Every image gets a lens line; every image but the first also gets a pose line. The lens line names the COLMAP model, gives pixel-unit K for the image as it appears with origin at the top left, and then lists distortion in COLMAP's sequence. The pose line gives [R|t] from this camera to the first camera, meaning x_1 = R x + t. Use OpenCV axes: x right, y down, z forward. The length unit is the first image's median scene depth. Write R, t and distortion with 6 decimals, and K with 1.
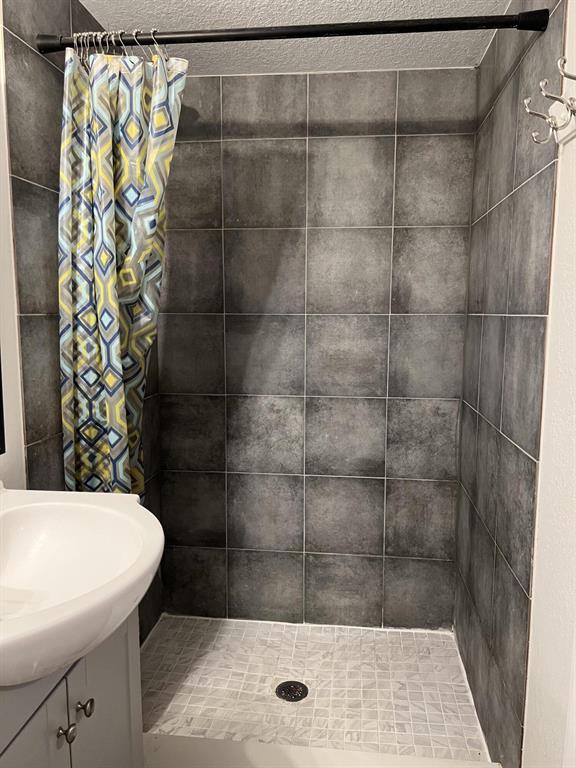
lens RADIAL K [[574.7, 0, 288.0], [0, 574.7, 384.0], [0, 0, 1]] dist [0.068475, -0.073027]
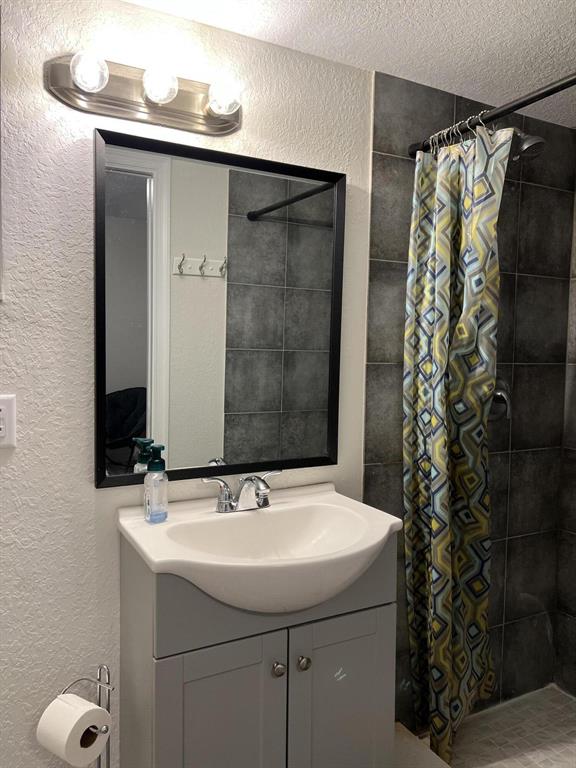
lens RADIAL K [[574.7, 0, 288.0], [0, 574.7, 384.0], [0, 0, 1]] dist [0.068475, -0.073027]
pose [[0.575342, 0.050361, -0.816361, 0.452342], [-0.116240, 0.993006, -0.020663, -0.022819], [0.809611, 0.106782, 0.577172, 0.102851]]
